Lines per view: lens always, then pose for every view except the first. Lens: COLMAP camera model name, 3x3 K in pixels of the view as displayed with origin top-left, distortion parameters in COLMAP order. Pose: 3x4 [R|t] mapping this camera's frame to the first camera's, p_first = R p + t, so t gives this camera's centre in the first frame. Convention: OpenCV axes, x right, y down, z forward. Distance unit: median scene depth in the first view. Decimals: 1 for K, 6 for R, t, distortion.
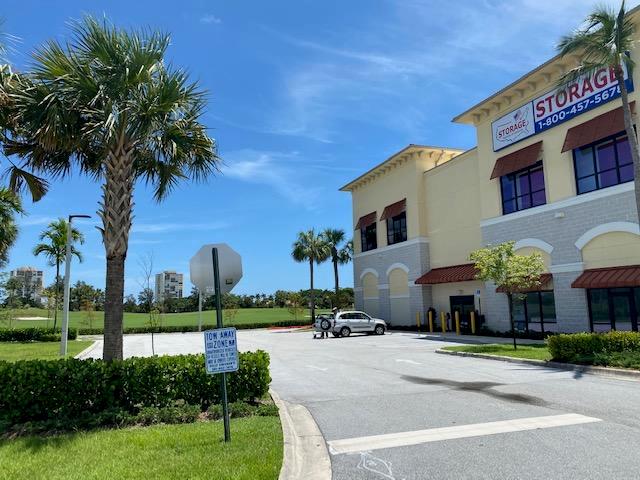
lens RADIAL K [[489.0, 0, 319.7], [0, 489.0, 238.7], [0, 0, 1]] dist [0.033006, -0.041945]
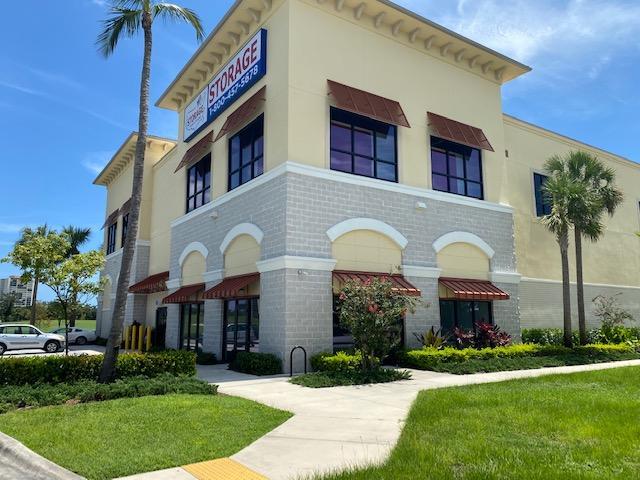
lens RADIAL K [[489.0, 0, 321.2], [0, 489.0, 235.1], [0, 0, 1]] dist [0.033006, -0.041945]
pose [[0.970285, 0.062781, 0.233680, 0.452046], [-0.054174, 0.997602, -0.043076, 0.014242], [-0.235824, 0.029137, 0.971359, 0.115004]]
